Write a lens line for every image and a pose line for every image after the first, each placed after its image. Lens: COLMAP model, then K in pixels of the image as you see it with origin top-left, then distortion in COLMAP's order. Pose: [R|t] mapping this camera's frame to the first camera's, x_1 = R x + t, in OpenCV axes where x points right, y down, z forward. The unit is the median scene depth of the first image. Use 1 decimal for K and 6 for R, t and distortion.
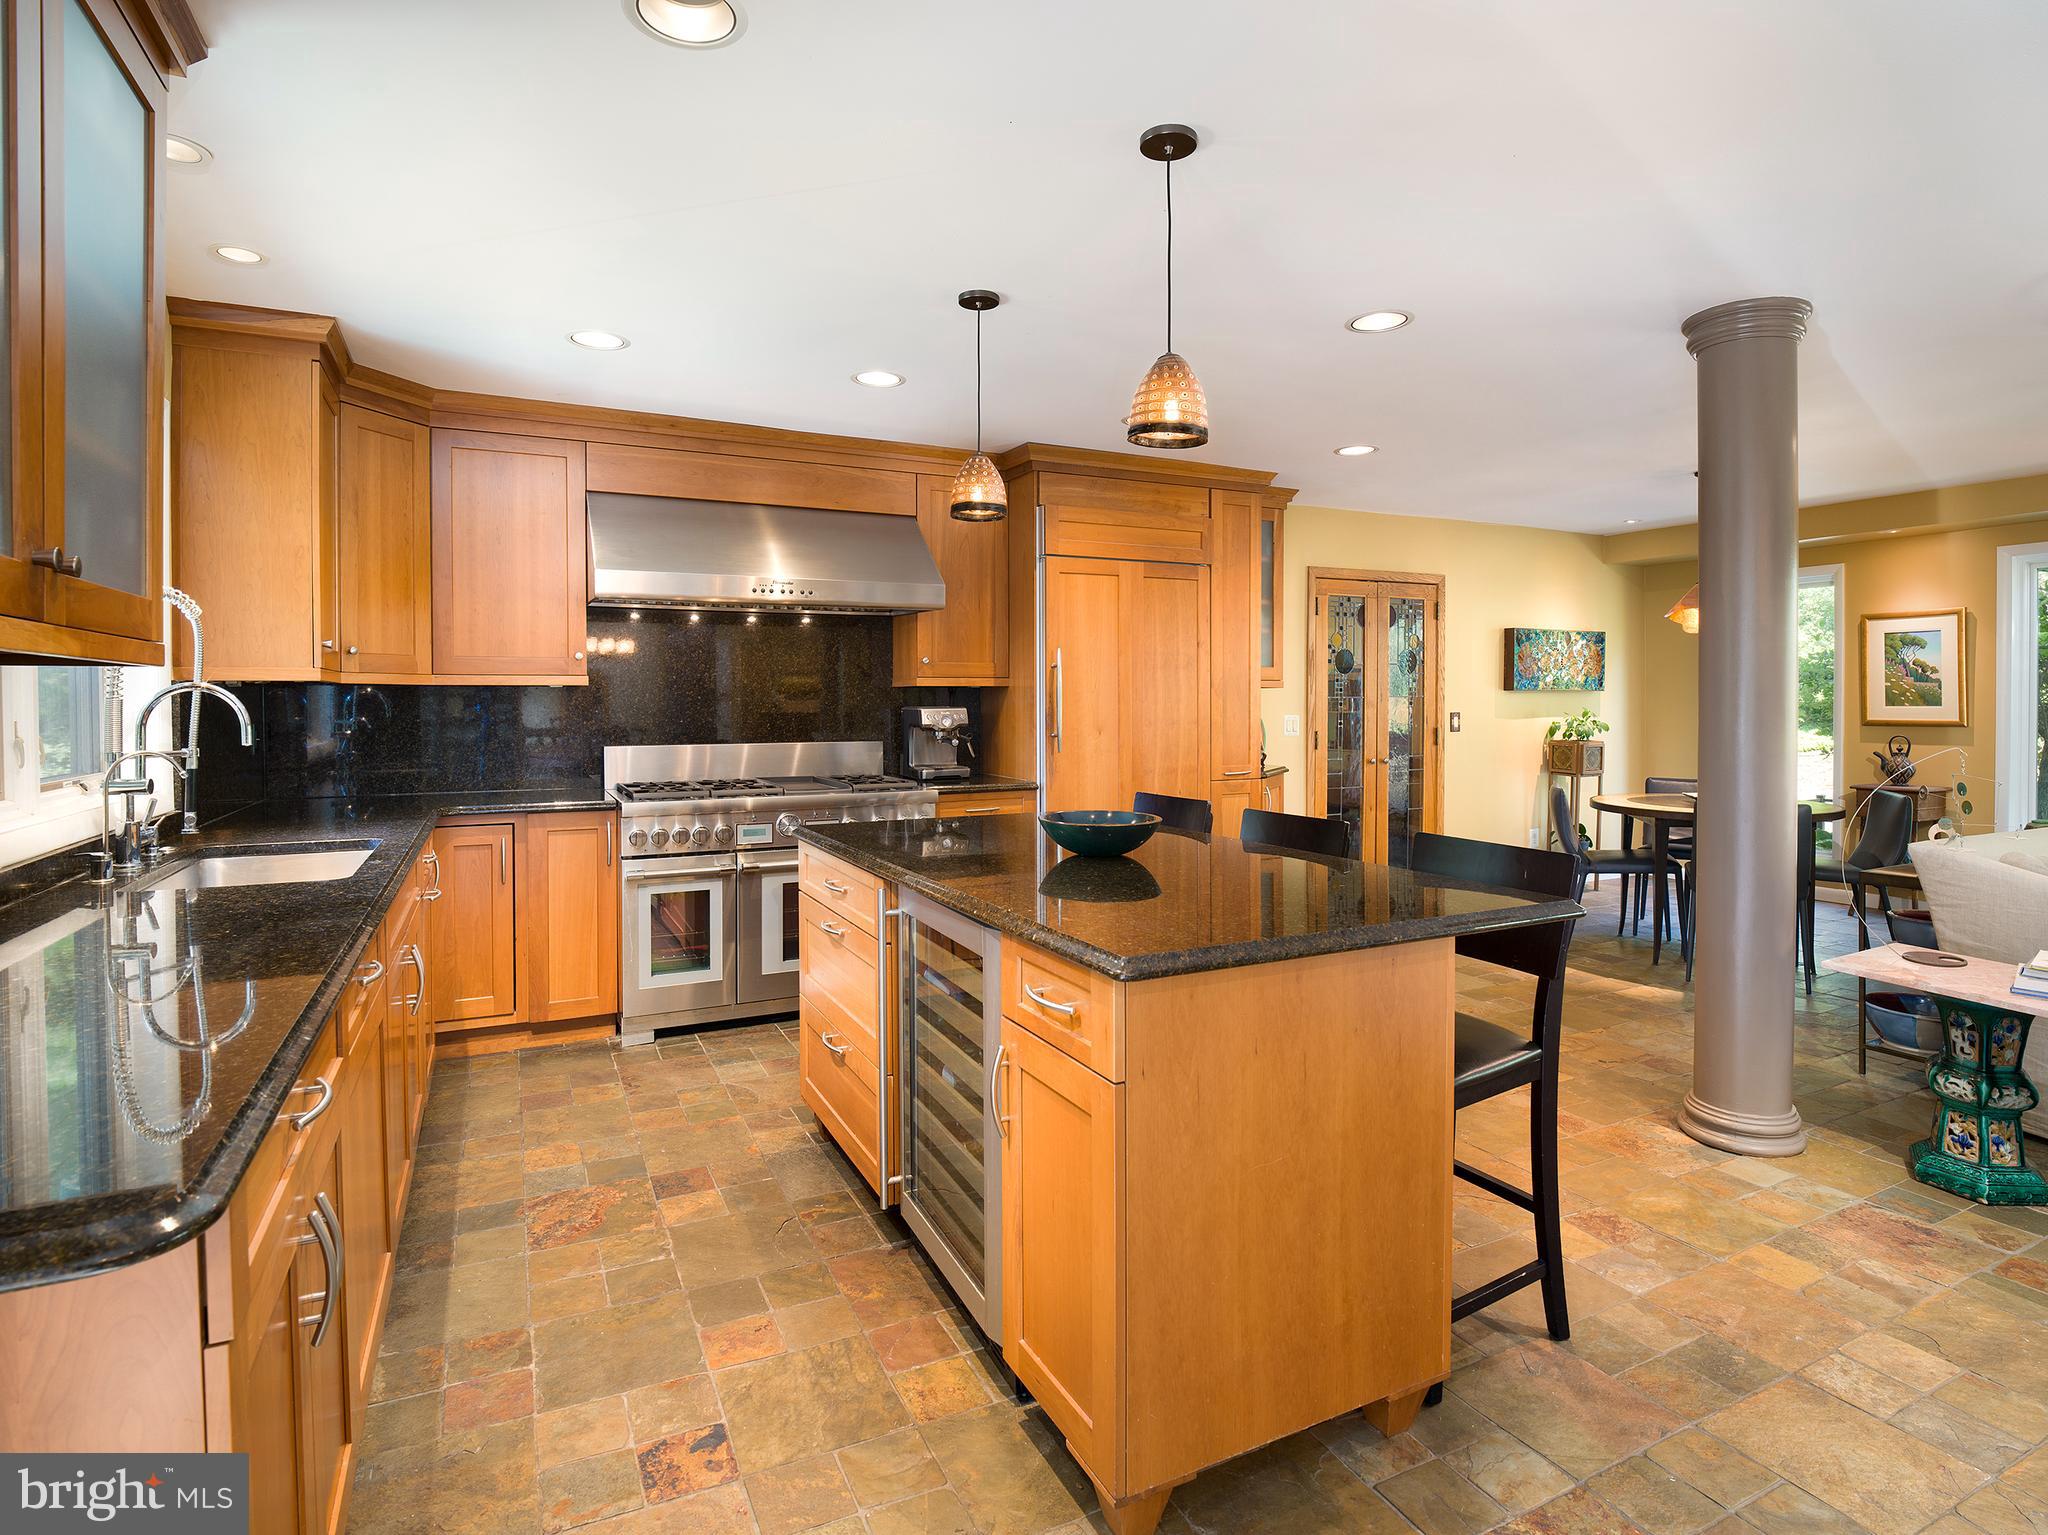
lens RADIAL K [[1015.7, 0, 980.6], [0, 1015.7, 711.0], [0, 0, 1]] dist [-0.001482, -0.003481]
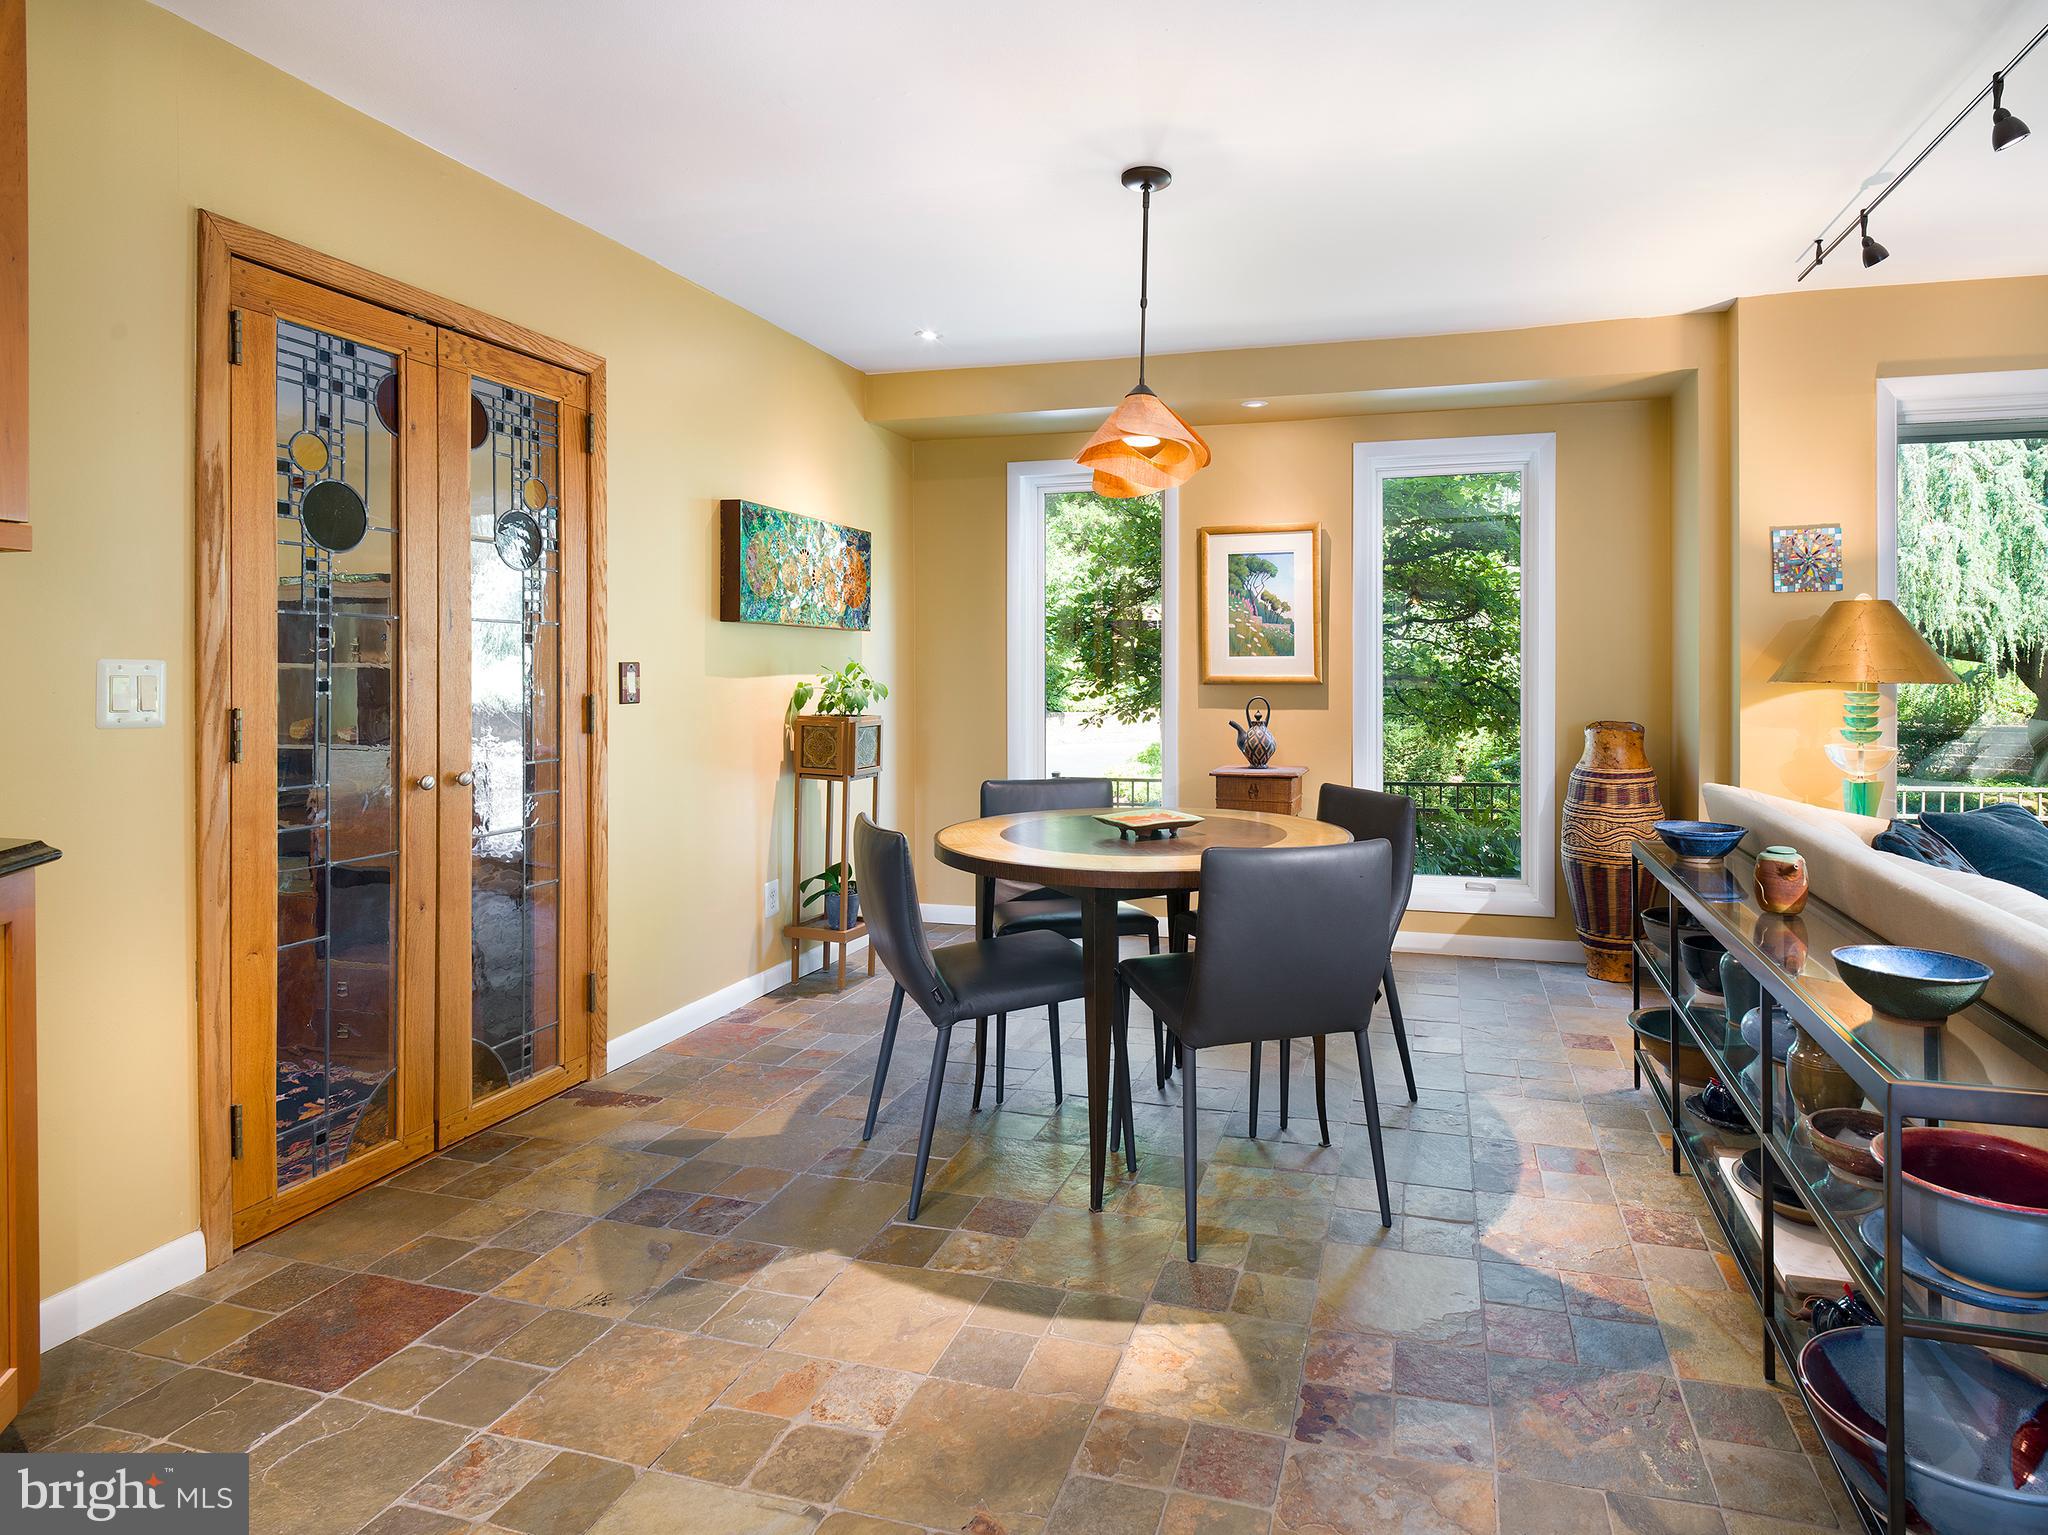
lens RADIAL K [[1094.7, 0, 1137.4], [0, 1094.7, 692.0], [0, 0, 1]] dist [-0.016136, -0.001427]
pose [[0.618740, -0.008911, 0.785545, 0.296335], [0.003959, 0.999958, 0.008225, 0.016024], [-0.785586, -0.001980, 0.618750, 0.686118]]
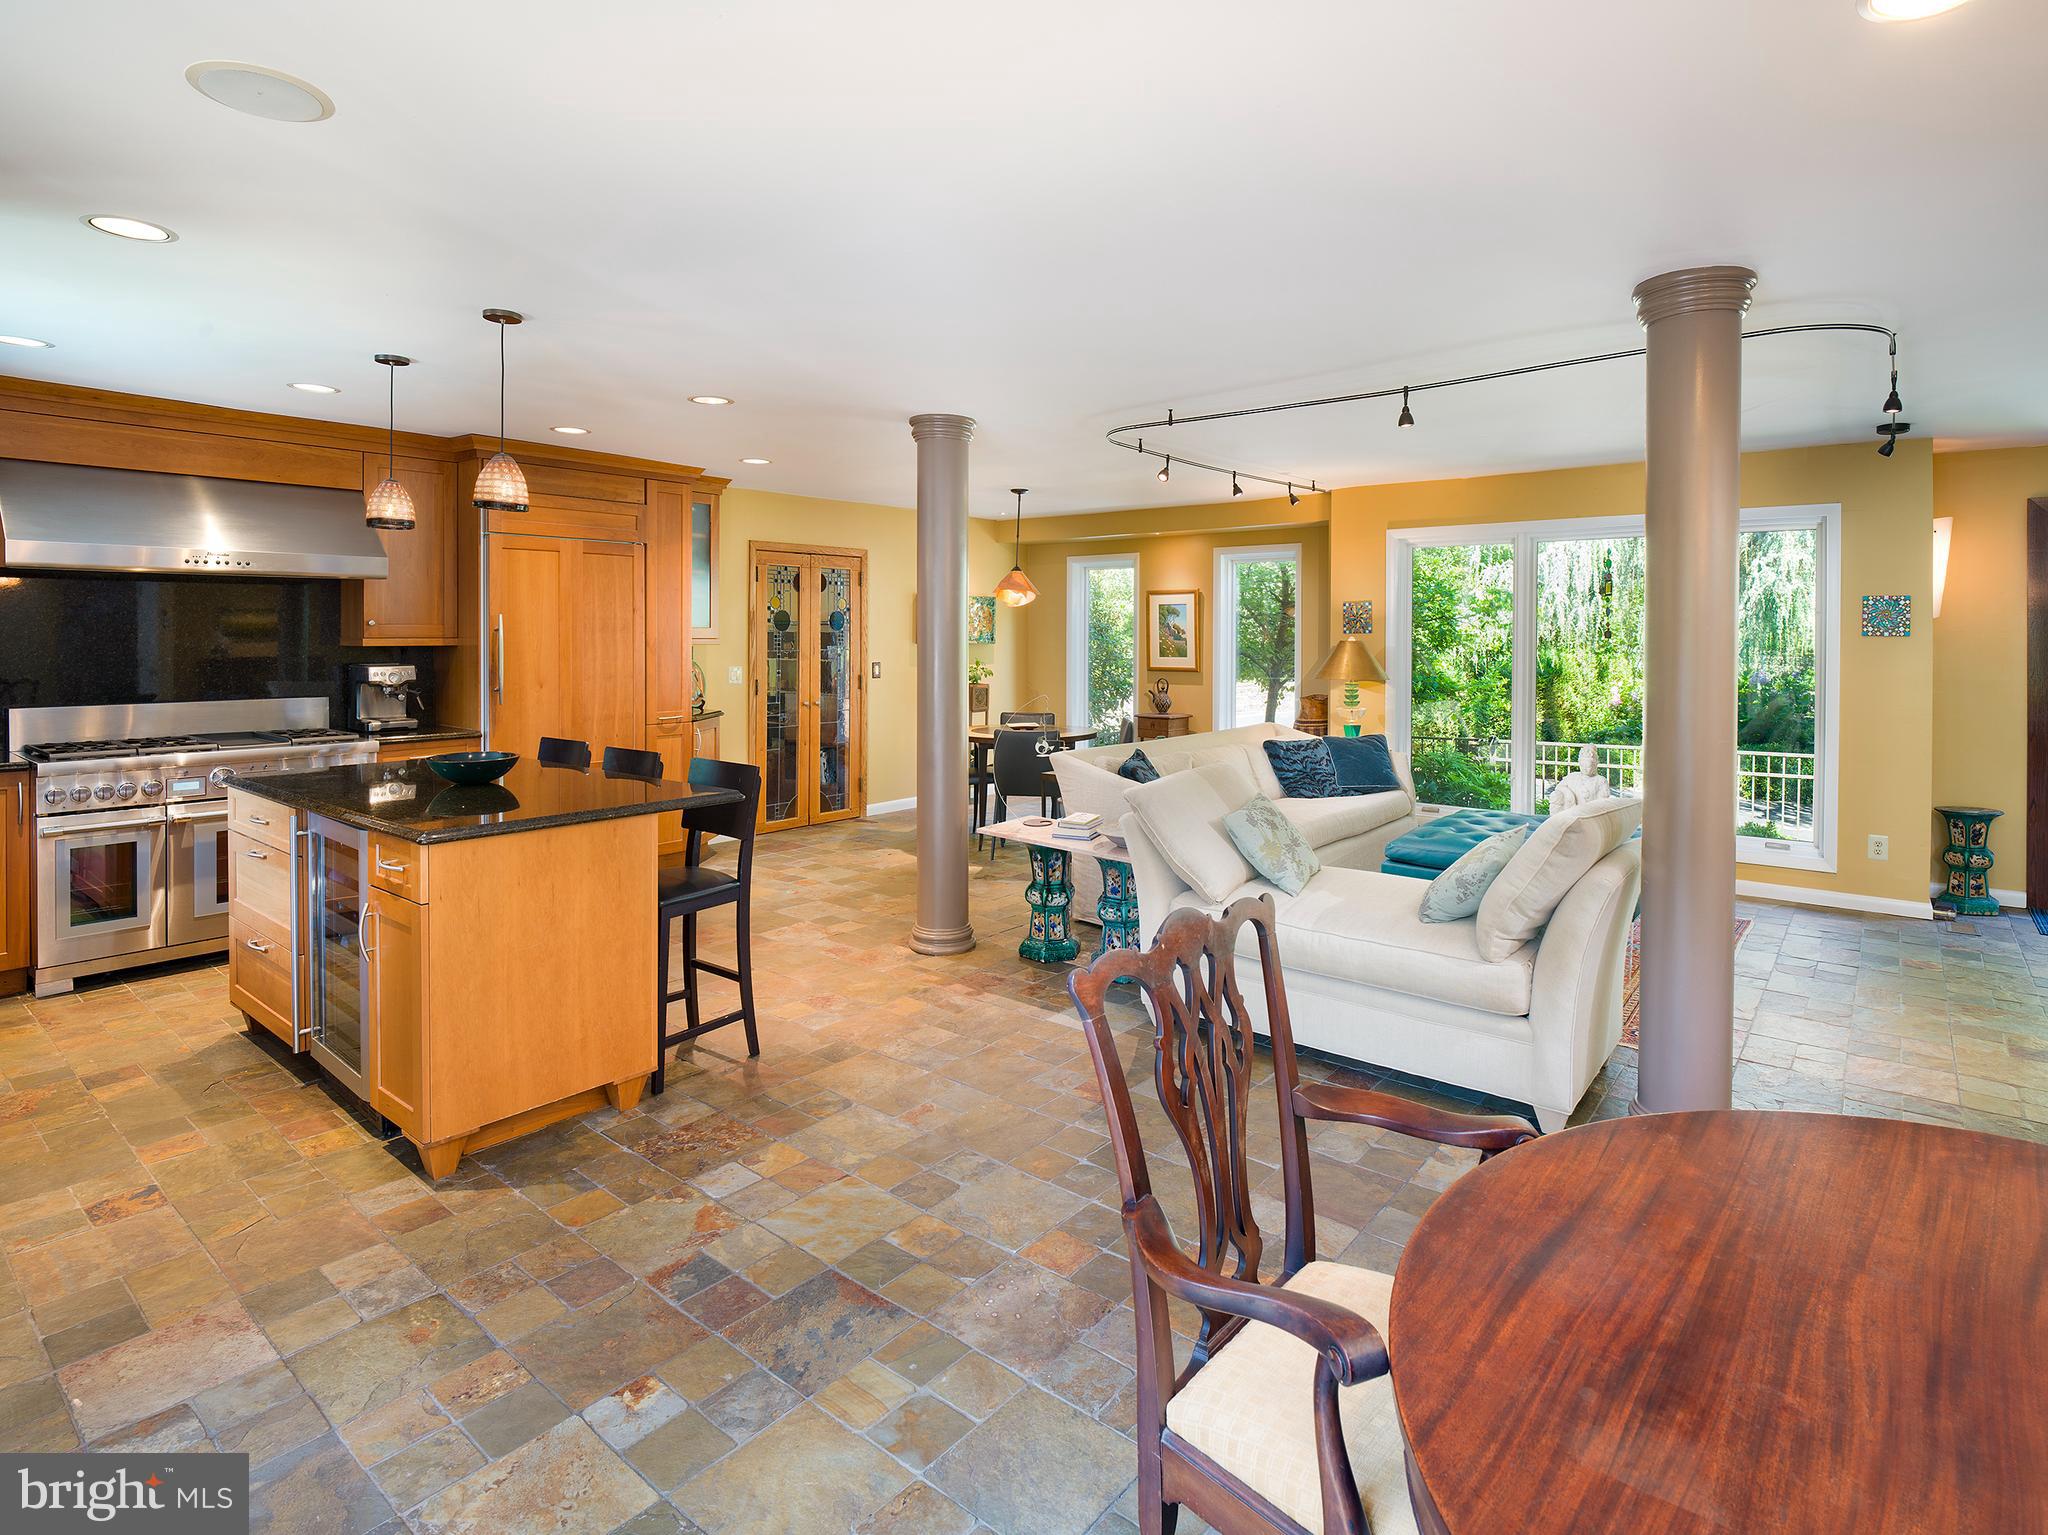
lens RADIAL K [[1094.7, 0, 979.3], [0, 1094.7, 637.2], [0, 0, 1]] dist [-0.016136, -0.001427]
pose [[0.918706, 0.001871, 0.394937, 0.084164], [0.001170, 0.999971, -0.007460, -0.025184], [-0.394940, 0.007316, 0.918678, -0.343100]]
